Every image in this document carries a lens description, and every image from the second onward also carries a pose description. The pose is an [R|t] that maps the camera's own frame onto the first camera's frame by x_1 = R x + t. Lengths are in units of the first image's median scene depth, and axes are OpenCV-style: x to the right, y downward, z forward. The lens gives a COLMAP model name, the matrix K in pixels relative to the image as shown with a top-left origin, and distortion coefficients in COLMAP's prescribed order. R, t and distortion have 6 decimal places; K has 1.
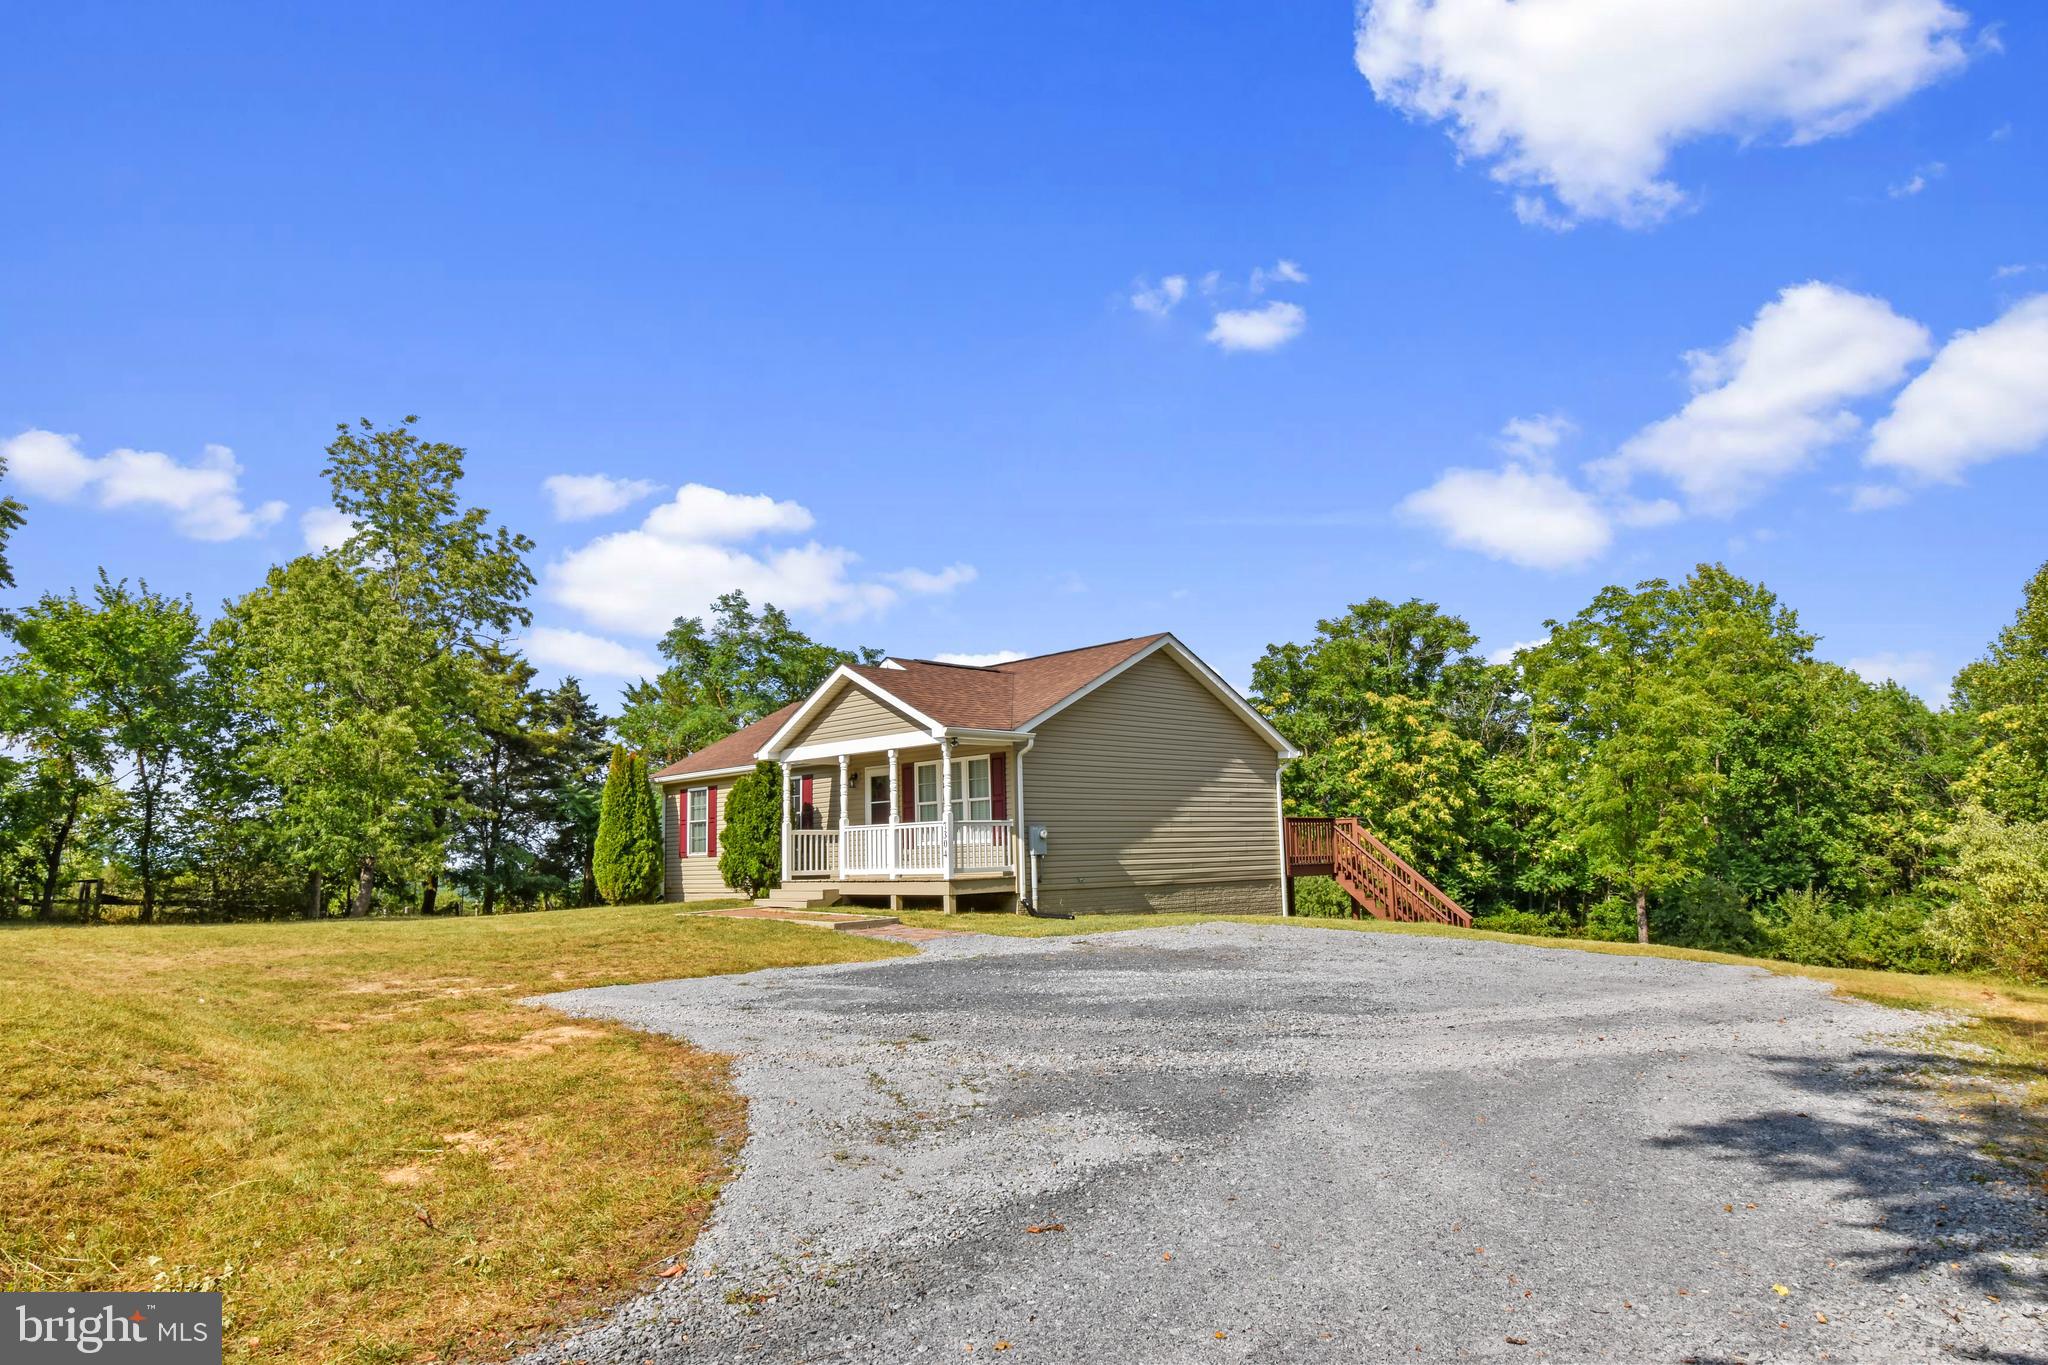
lens RADIAL K [[1273.8, 0, 1024.0], [0, 1273.8, 682.5], [0, 0, 1]] dist [0.001139, -0.000822]
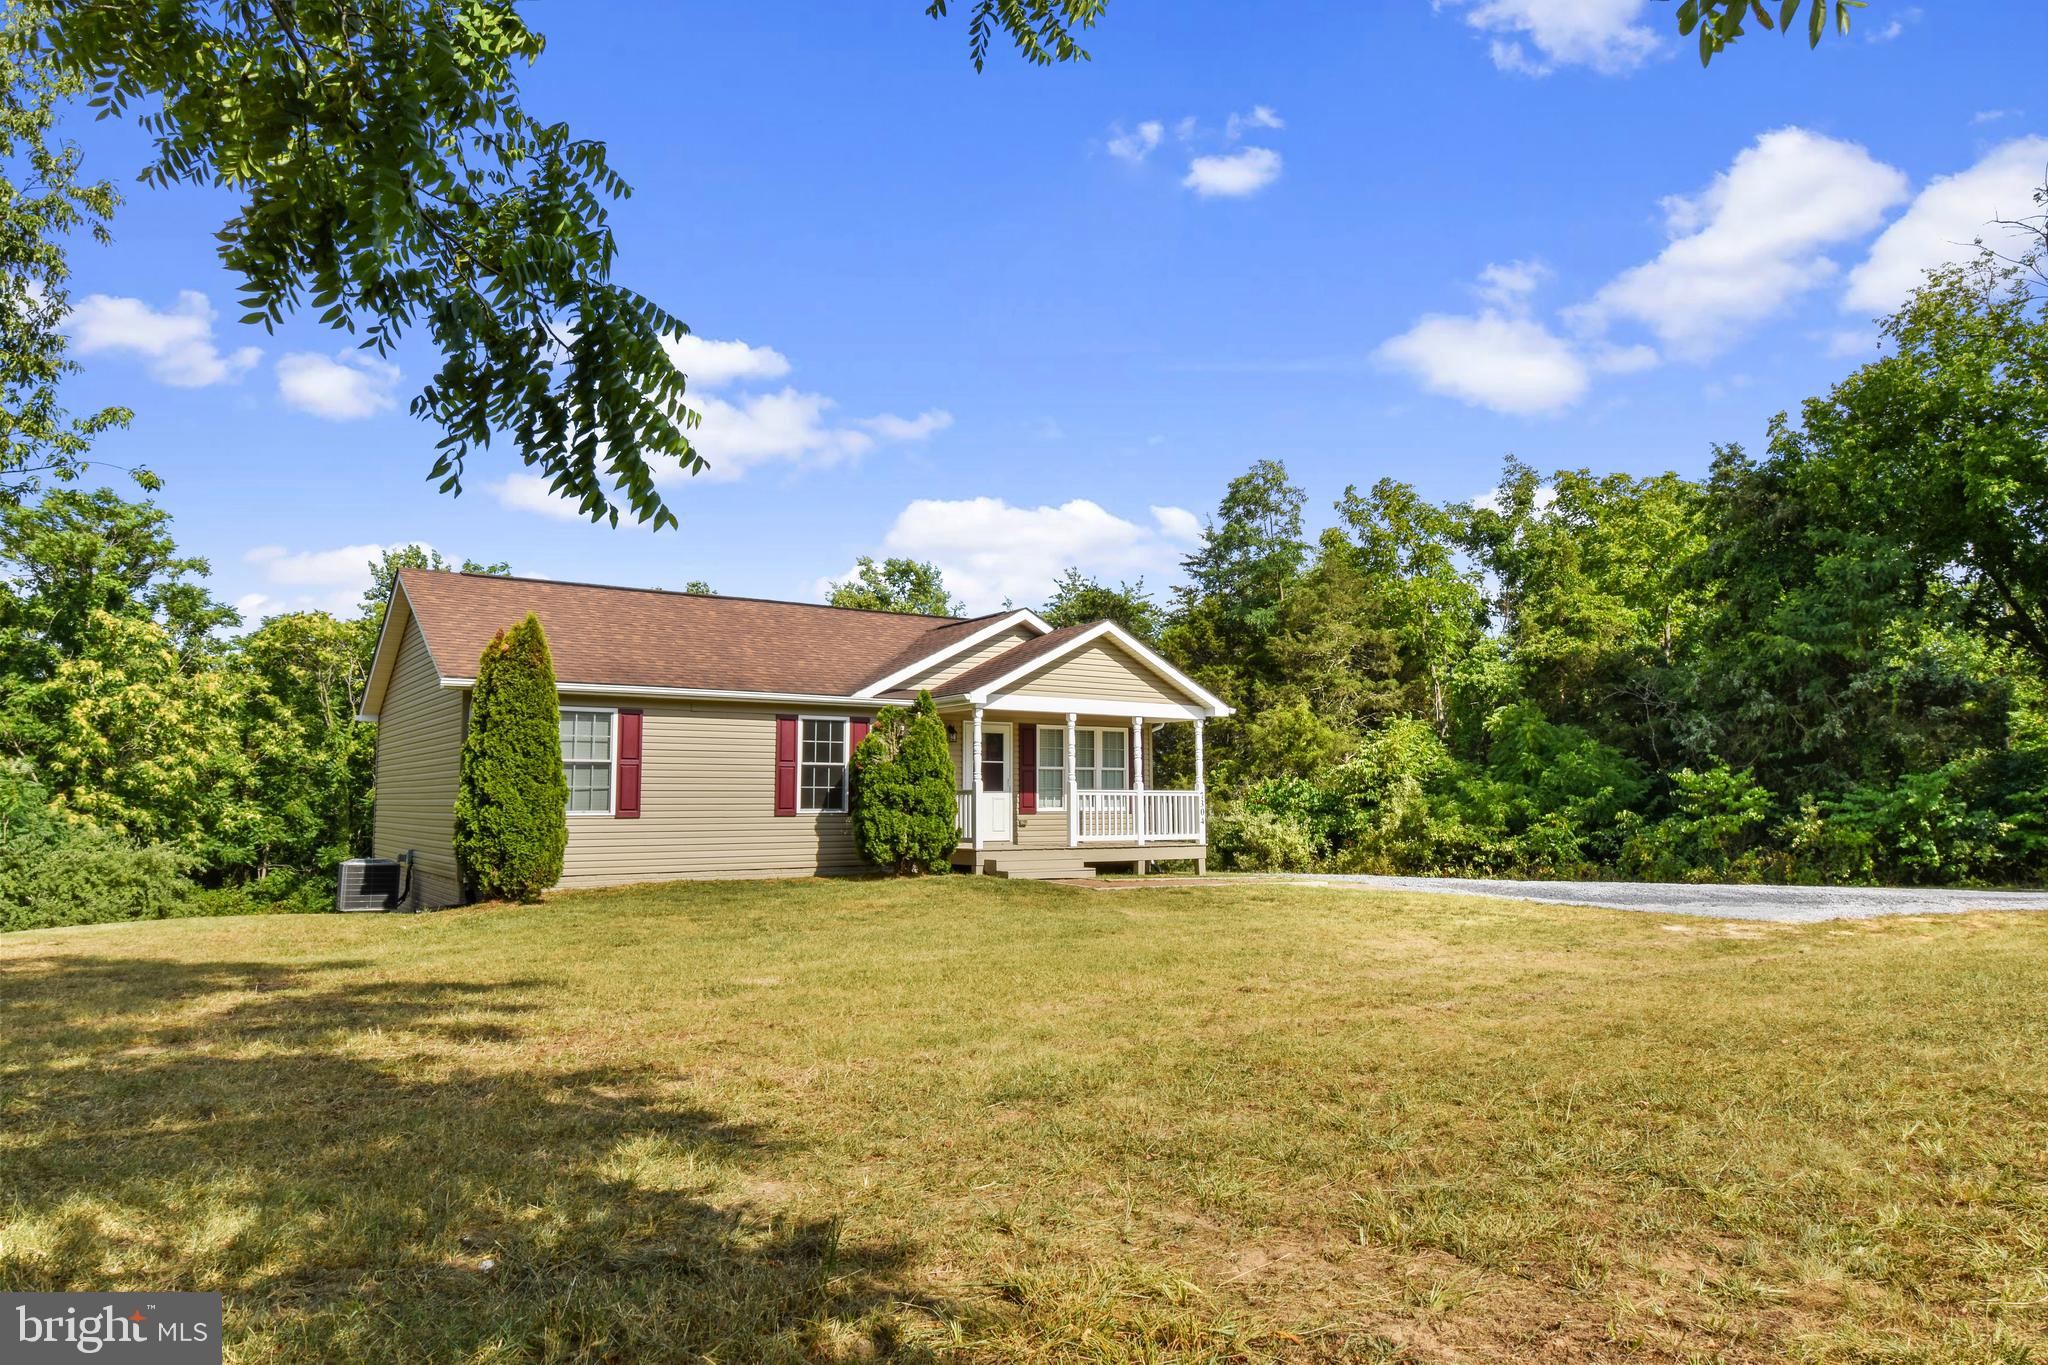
lens RADIAL K [[1273.8, 0, 1024.0], [0, 1273.8, 682.5], [0, 0, 1]] dist [0.001139, -0.000822]
pose [[0.172856, 0.118311, 0.977816, -0.592679], [-0.138519, 0.985813, -0.094792, 0.071665], [-0.975158, -0.119061, 0.186792, 0.484051]]
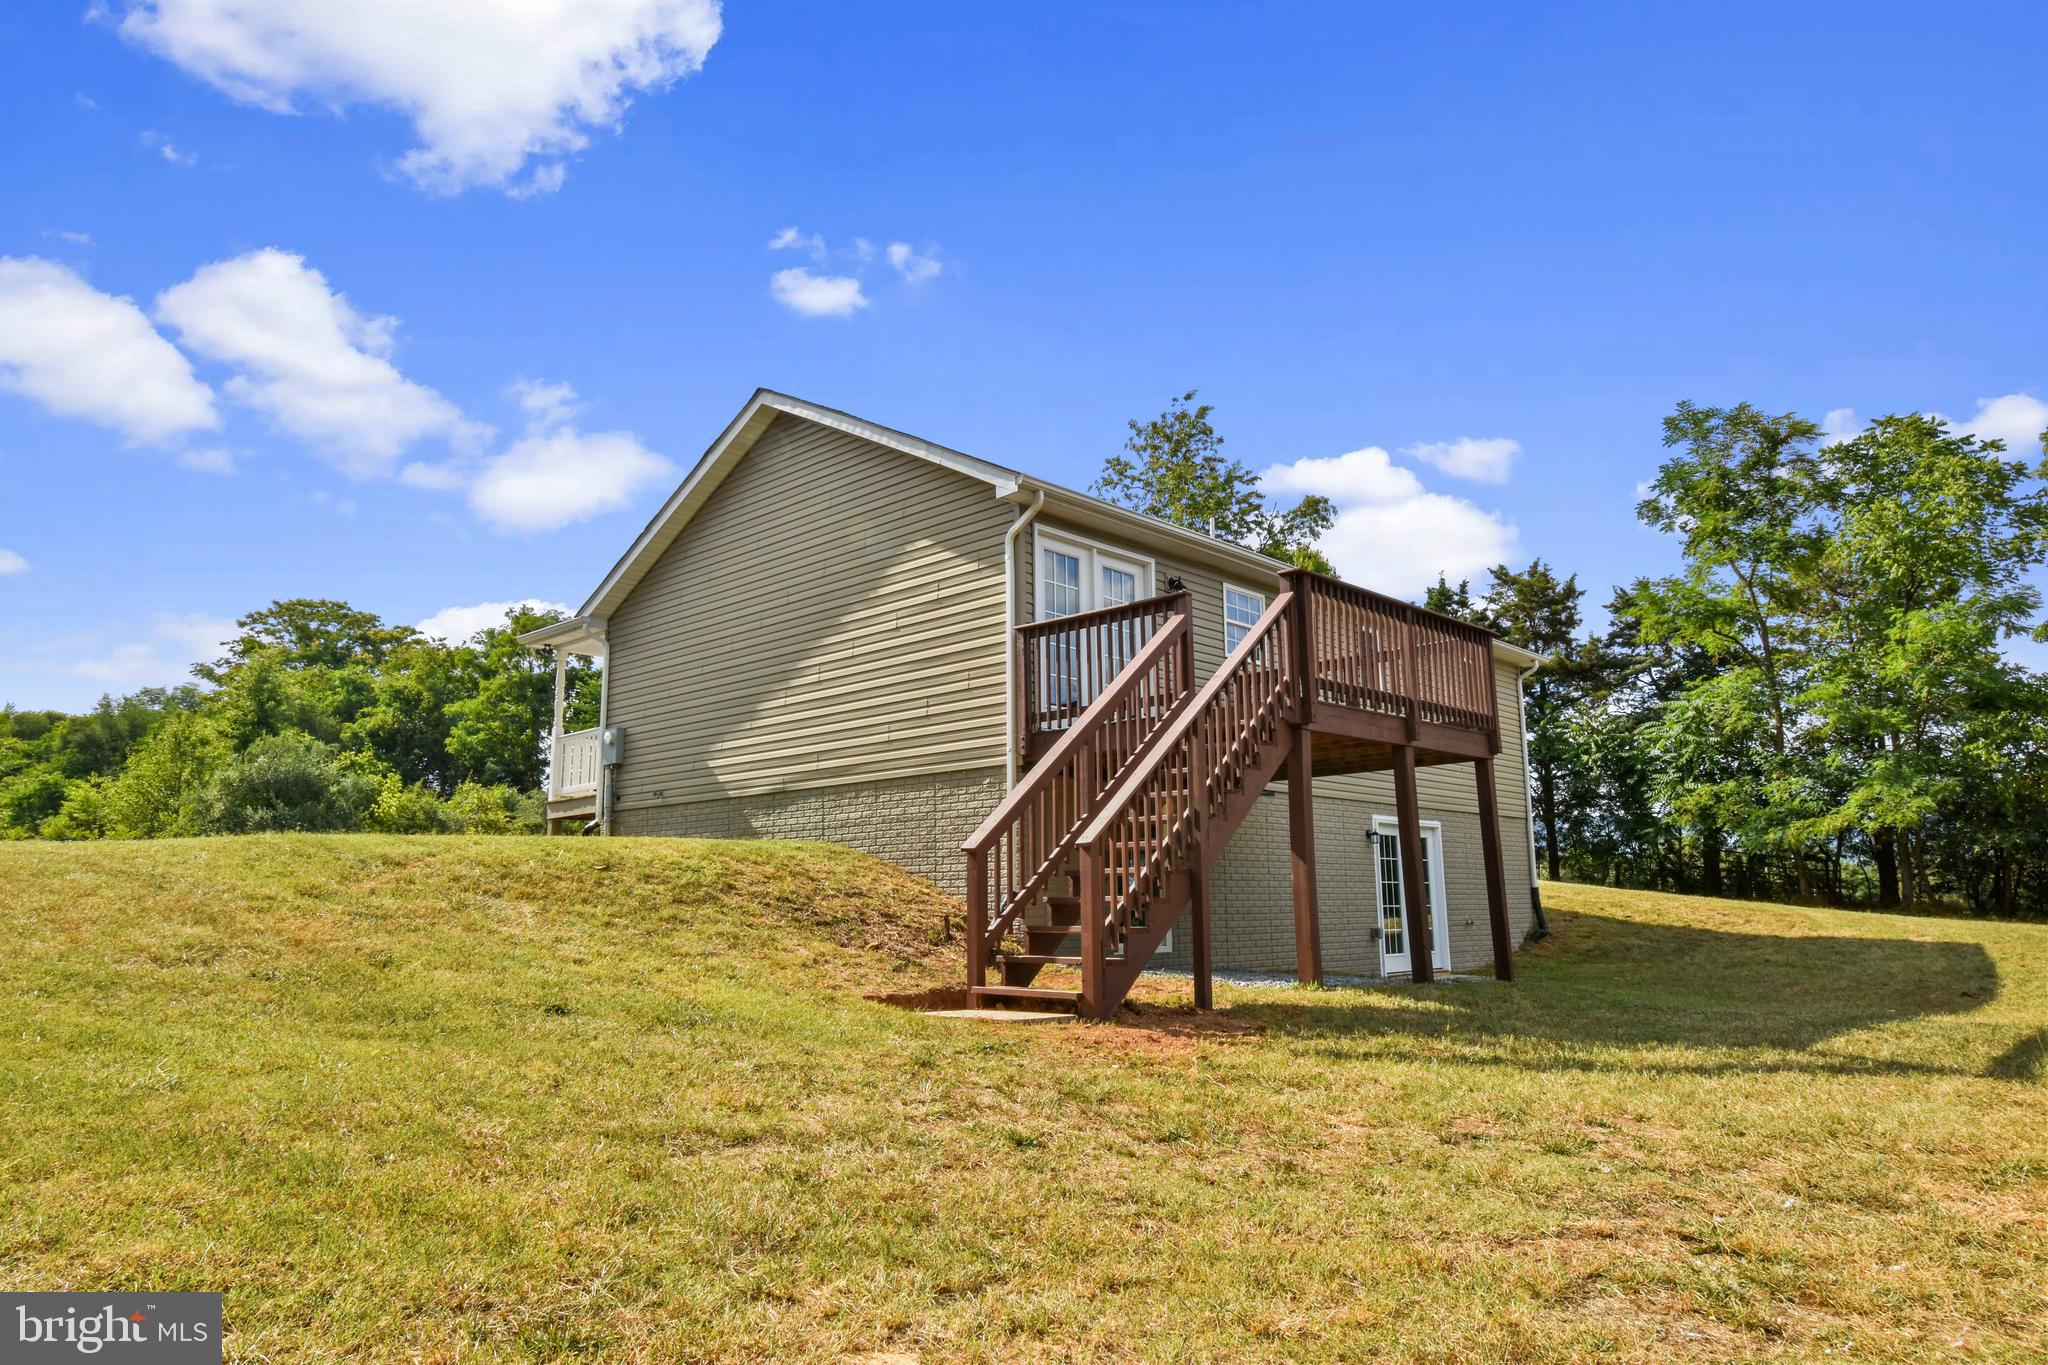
lens RADIAL K [[1273.8, 0, 1024.0], [0, 1273.8, 682.5], [0, 0, 1]] dist [0.001139, -0.000822]
pose [[0.049377, -0.148843, -0.987627, 0.424871], [0.145204, 0.979398, -0.140343, 0.123720], [0.988169, -0.136478, 0.069972, 0.641293]]
